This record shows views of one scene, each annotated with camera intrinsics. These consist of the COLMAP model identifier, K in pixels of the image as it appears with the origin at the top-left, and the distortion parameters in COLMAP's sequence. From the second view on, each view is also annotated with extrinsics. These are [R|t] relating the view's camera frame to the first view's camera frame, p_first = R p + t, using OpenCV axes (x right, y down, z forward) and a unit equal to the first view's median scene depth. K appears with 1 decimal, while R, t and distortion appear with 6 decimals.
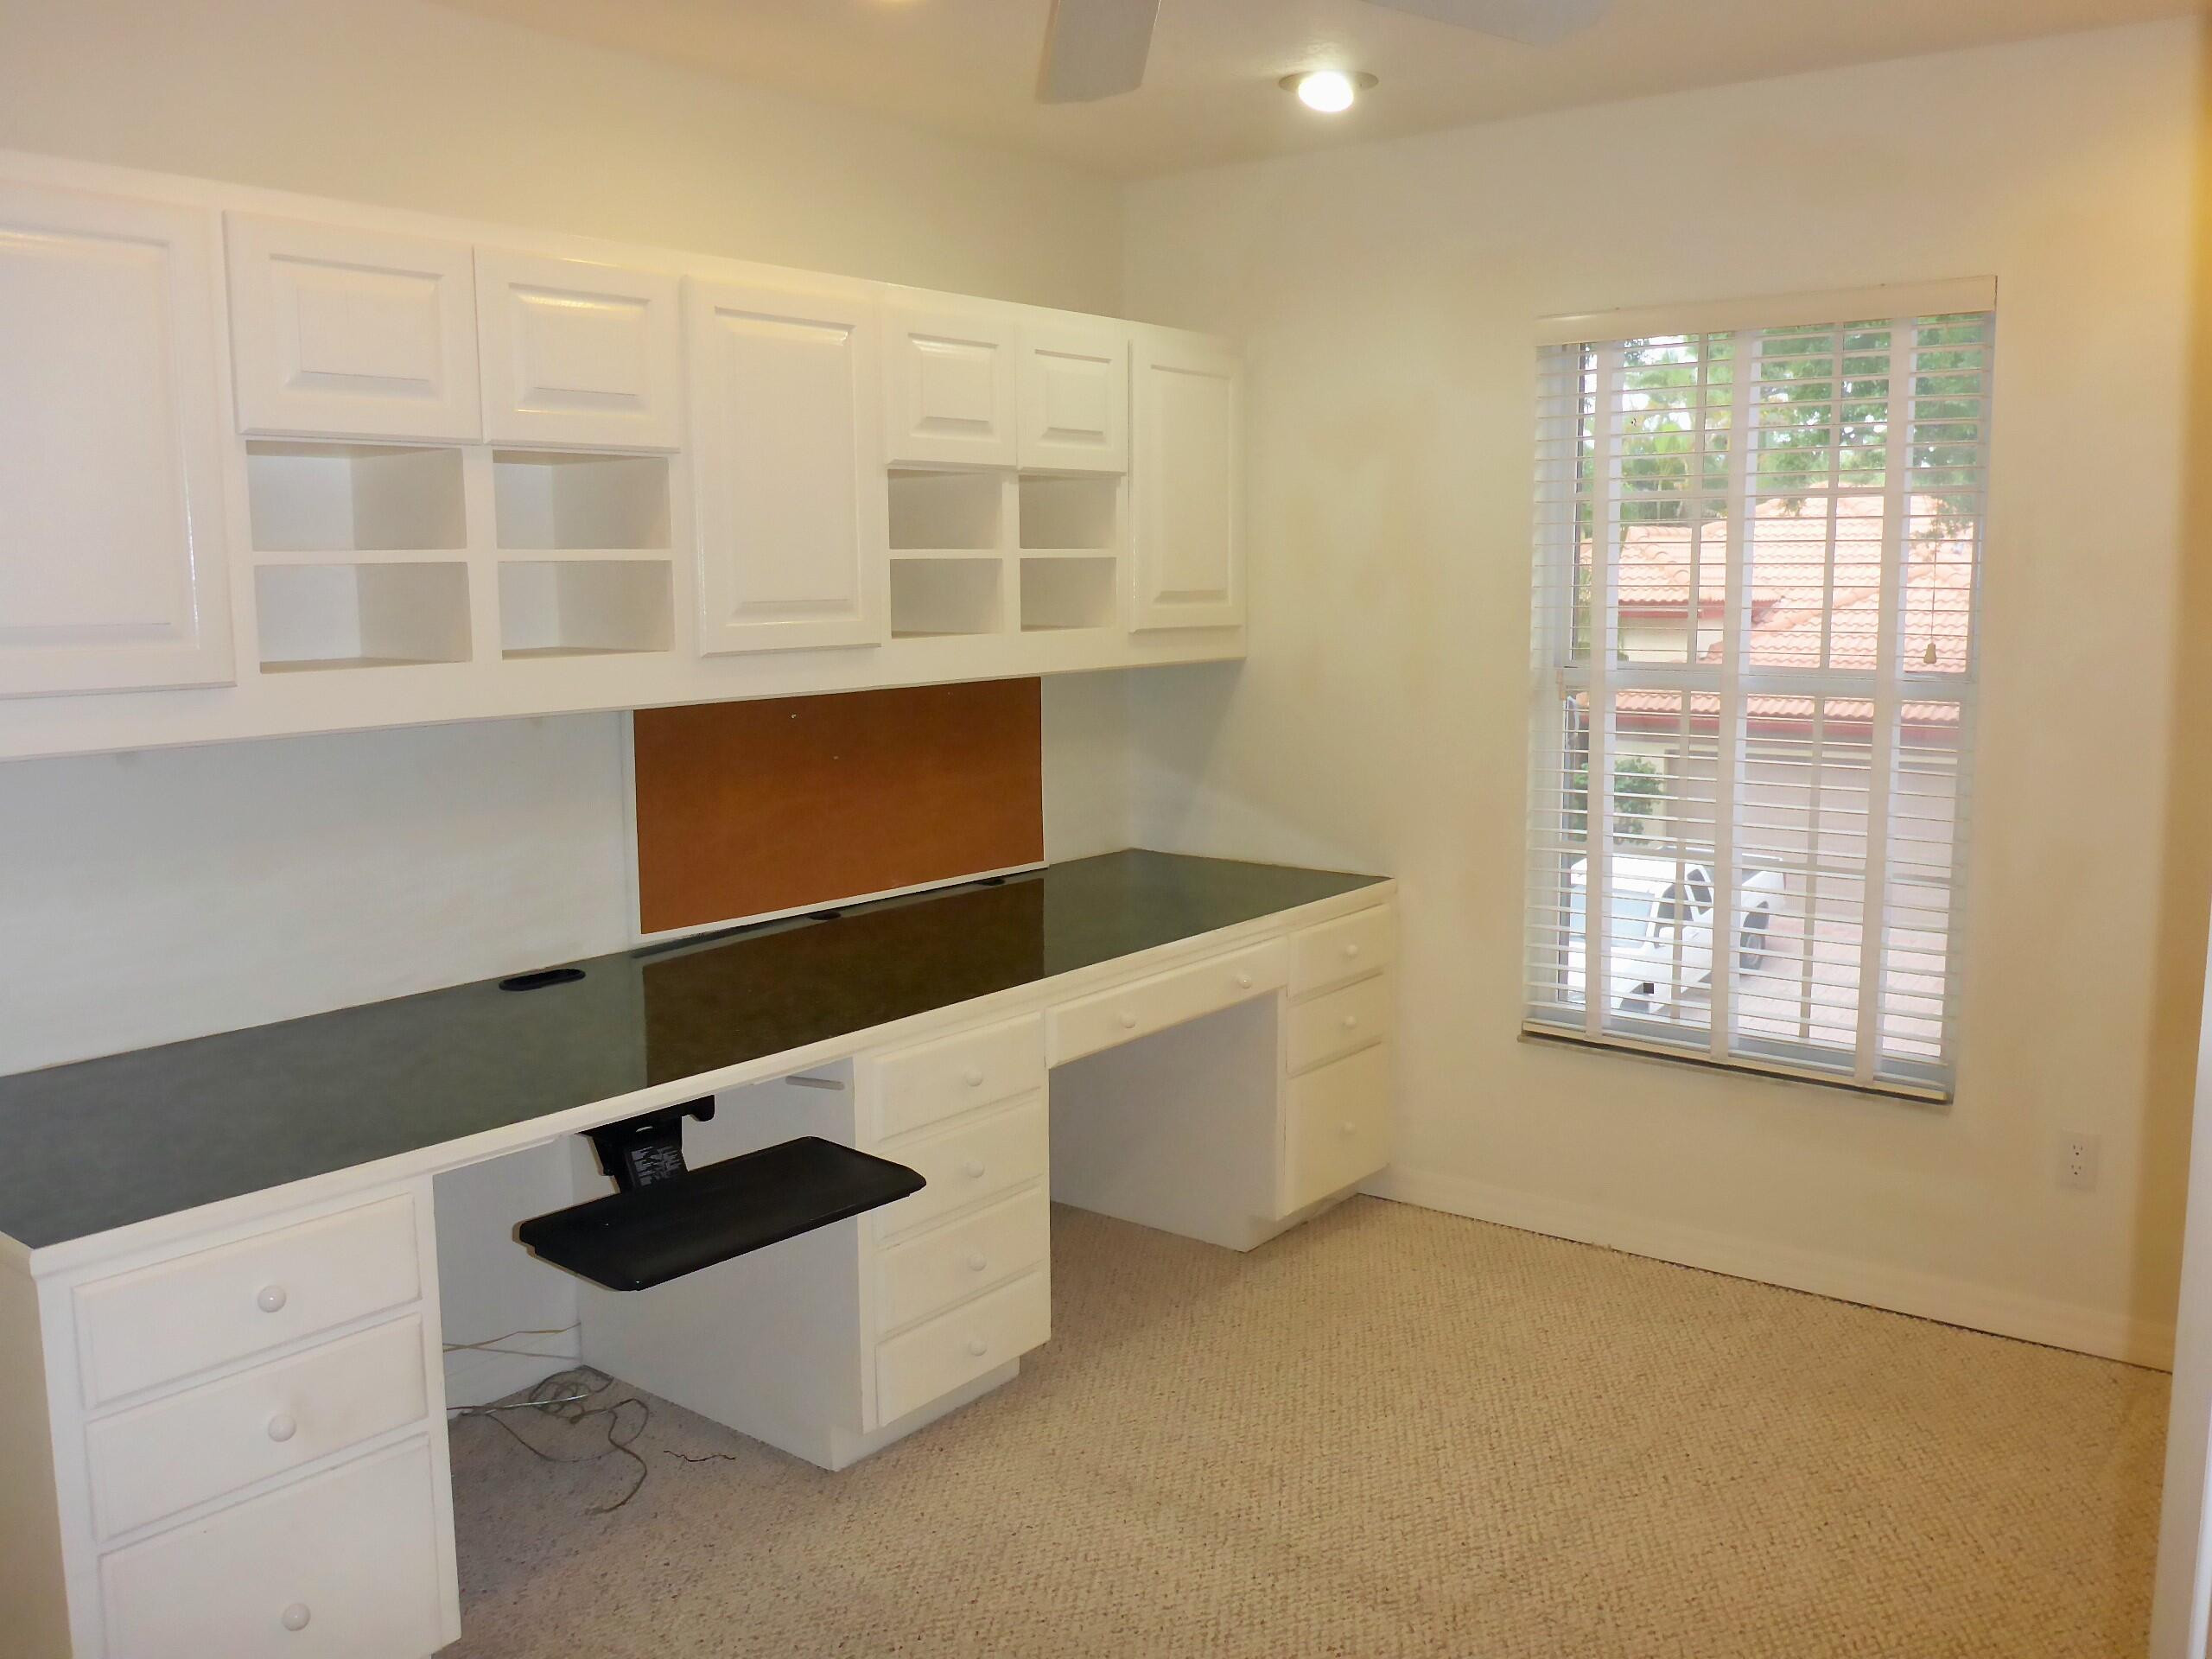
lens RADIAL K [[1851.6, 0, 1119.0], [0, 1851.6, 806.8], [0, 0, 1]] dist [-0.041084, 0.013211]
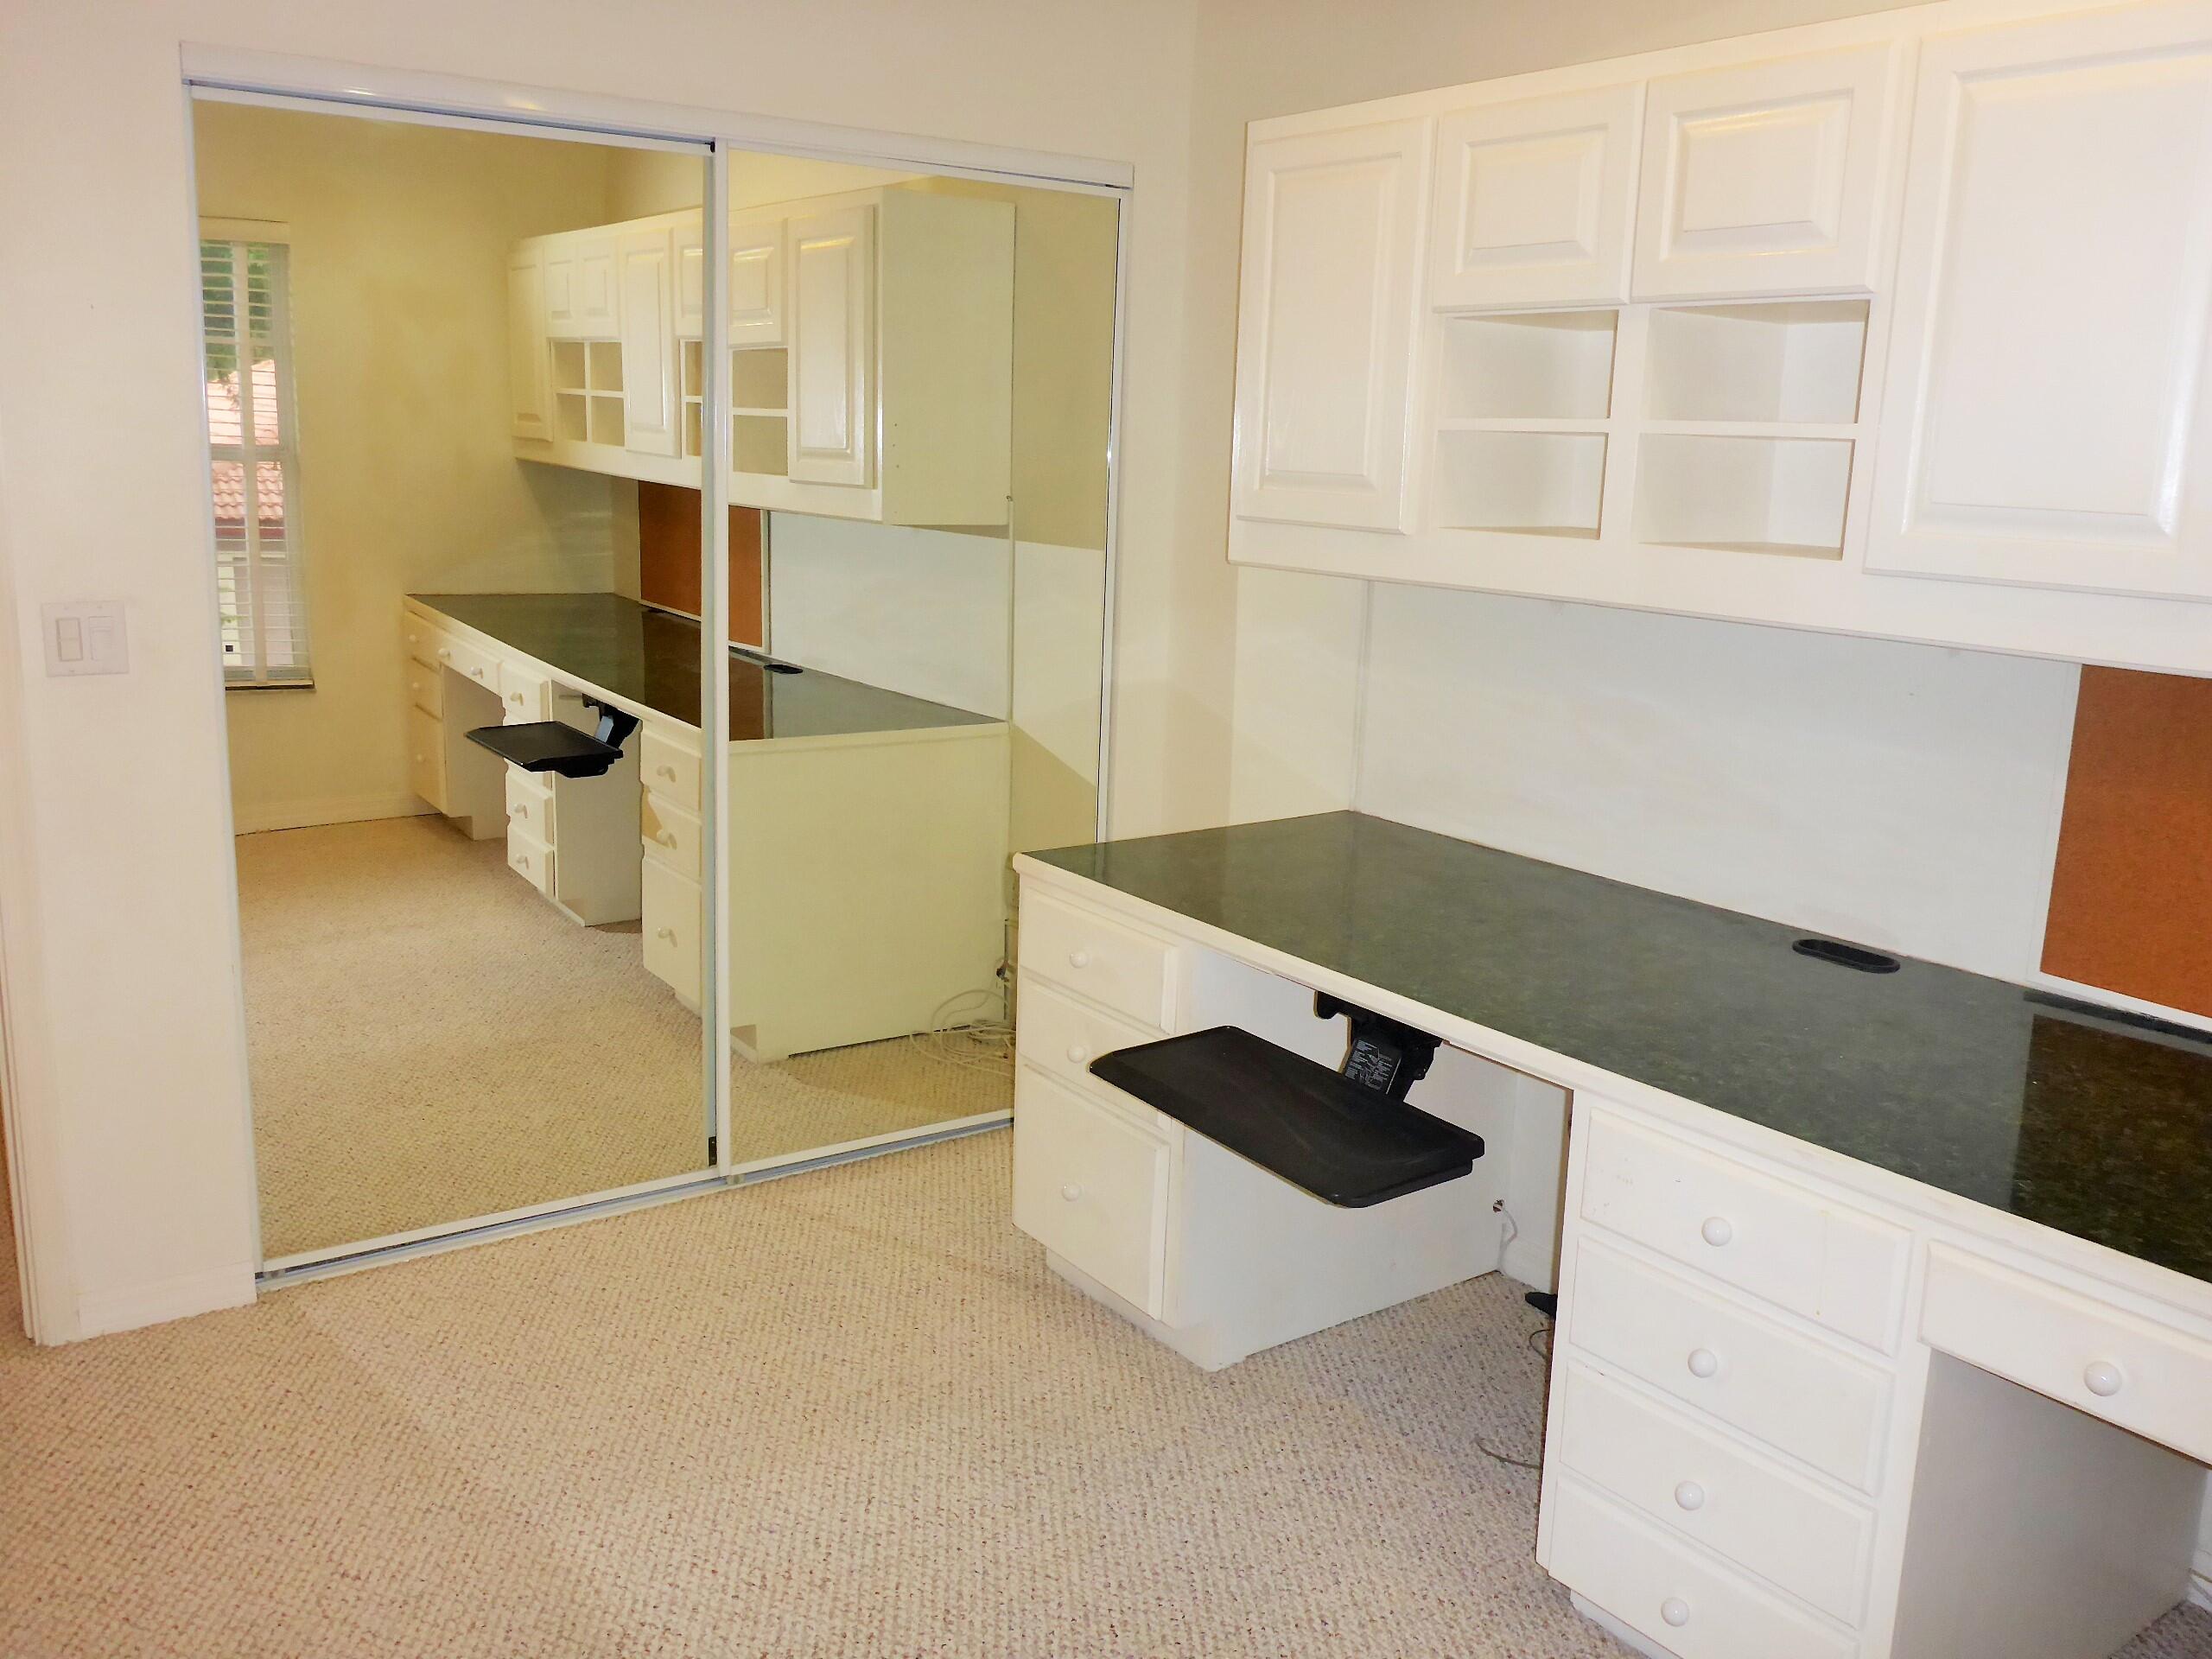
lens RADIAL K [[1851.6, 0, 1119.0], [0, 1851.6, 806.8], [0, 0, 1]] dist [-0.041084, 0.013211]
pose [[-0.261680, 0.186198, -0.947023, 0.598414], [-0.151396, 0.961148, 0.230809, -0.123655], [0.953206, 0.203774, -0.223324, 0.945960]]
